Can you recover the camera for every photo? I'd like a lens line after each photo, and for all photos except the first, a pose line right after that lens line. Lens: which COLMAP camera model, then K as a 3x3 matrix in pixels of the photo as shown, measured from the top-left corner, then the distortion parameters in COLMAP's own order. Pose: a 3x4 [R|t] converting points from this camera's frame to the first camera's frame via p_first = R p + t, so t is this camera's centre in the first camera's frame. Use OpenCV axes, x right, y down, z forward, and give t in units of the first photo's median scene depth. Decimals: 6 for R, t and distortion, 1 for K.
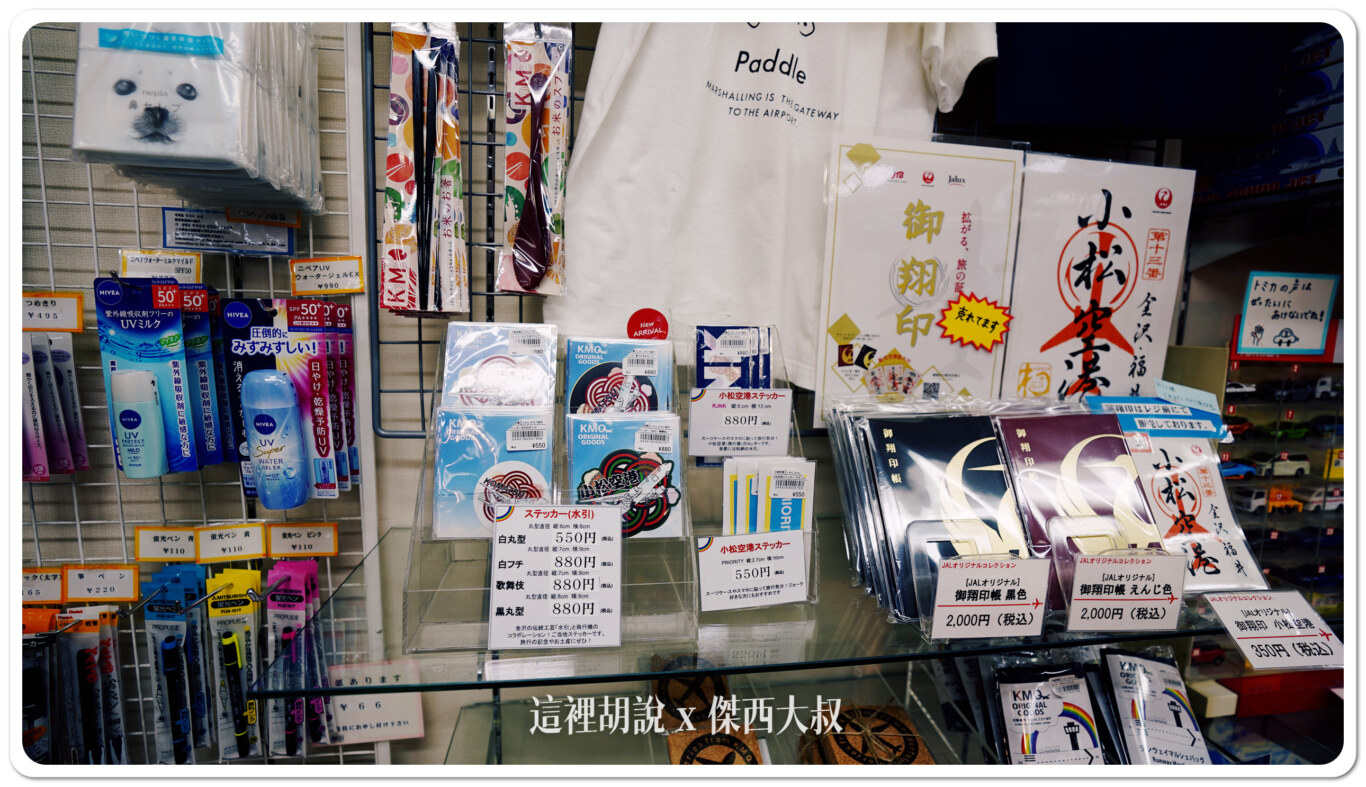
lens RADIAL K [[631.5, 0, 681.2], [0, 631.5, 388.2], [0, 0, 1]] dist [-0.068749, 0.026707]
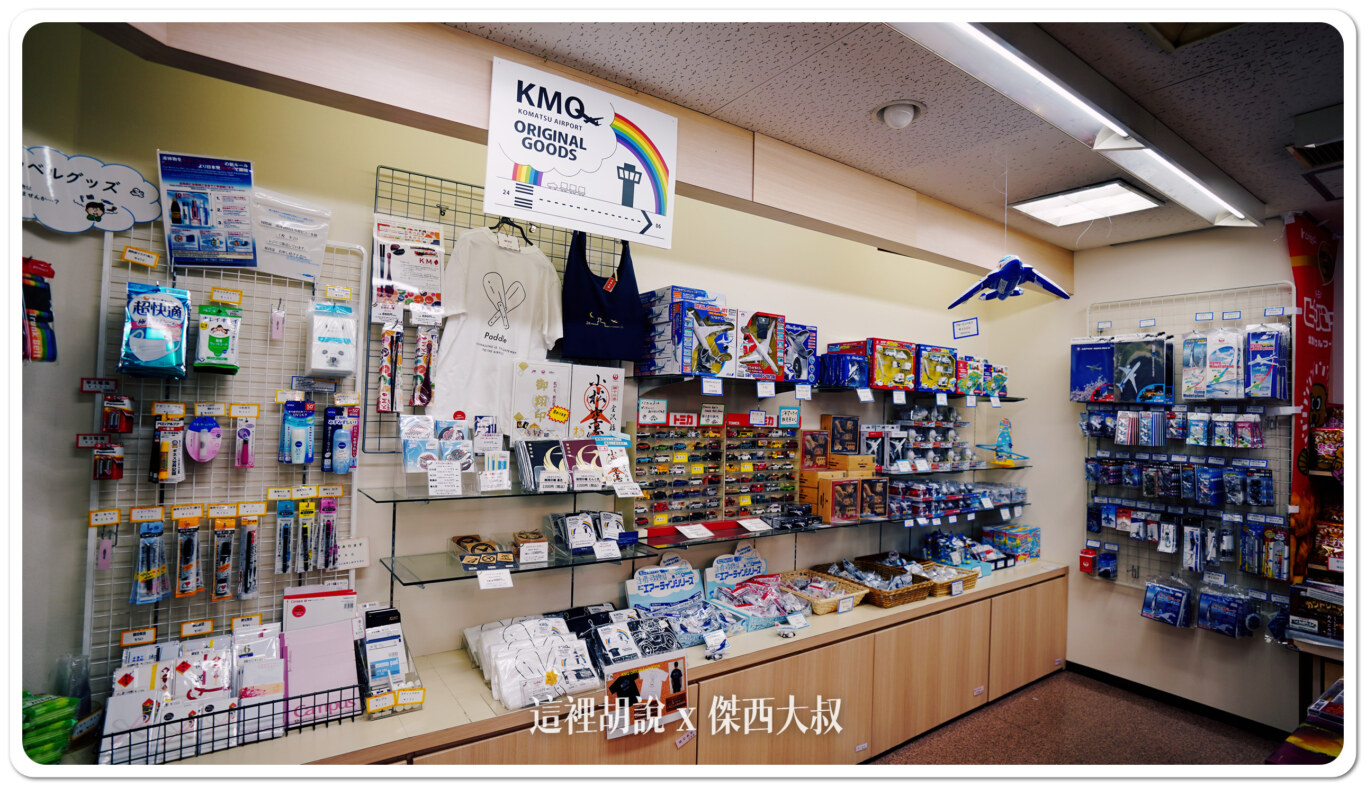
lens RADIAL K [[631.5, 0, 681.2], [0, 631.5, 388.2], [0, 0, 1]] dist [-0.068749, 0.026707]
pose [[0.894780, 0.015307, 0.446245, -0.486659], [0.049076, 0.989986, -0.132362, 0.254733], [-0.443803, 0.140334, 0.885068, -2.500046]]
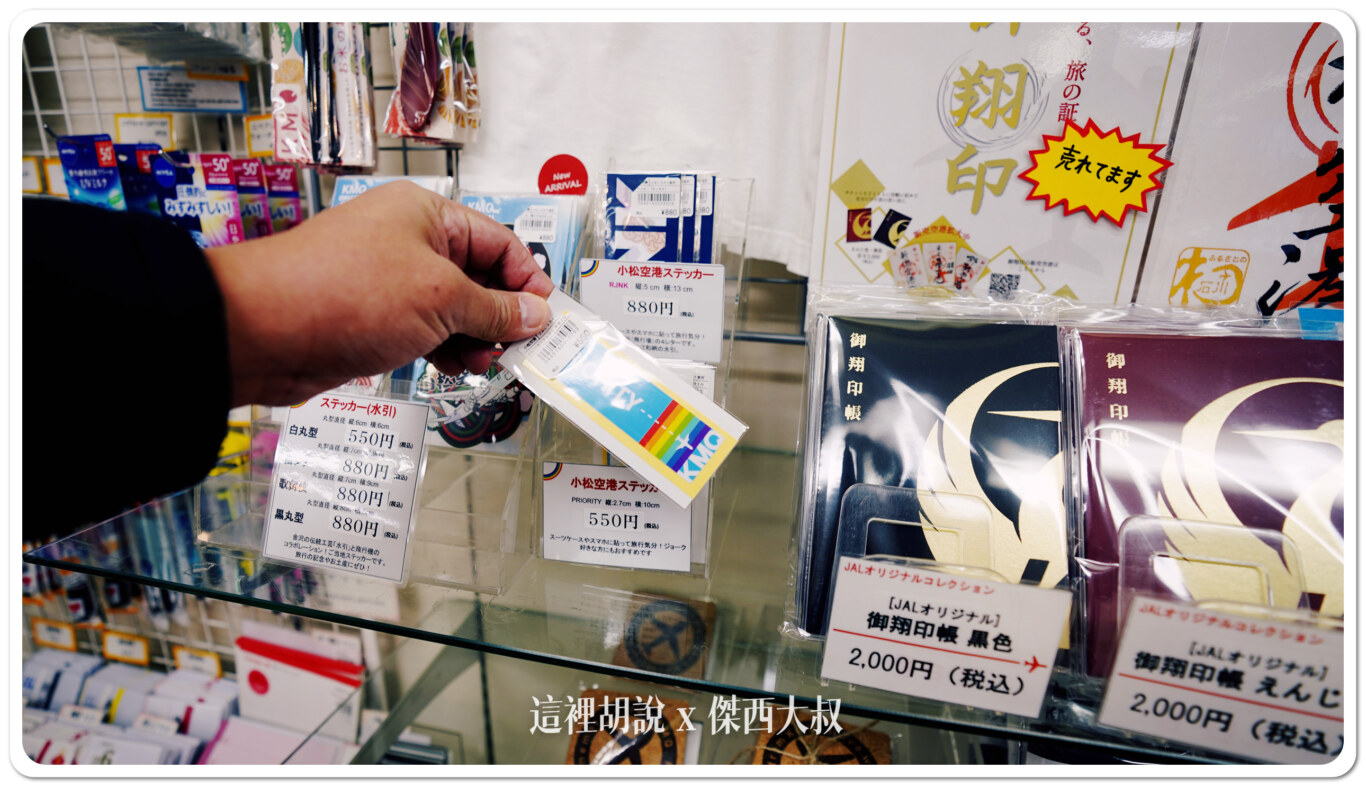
lens RADIAL K [[631.5, 0, 681.2], [0, 631.5, 388.2], [0, 0, 1]] dist [-0.068749, 0.026707]
pose [[0.936432, 0.095116, -0.337710, 0.354699], [-0.048912, 0.988543, 0.142795, 0.035635], [0.347423, -0.117200, 0.930355, 0.328593]]
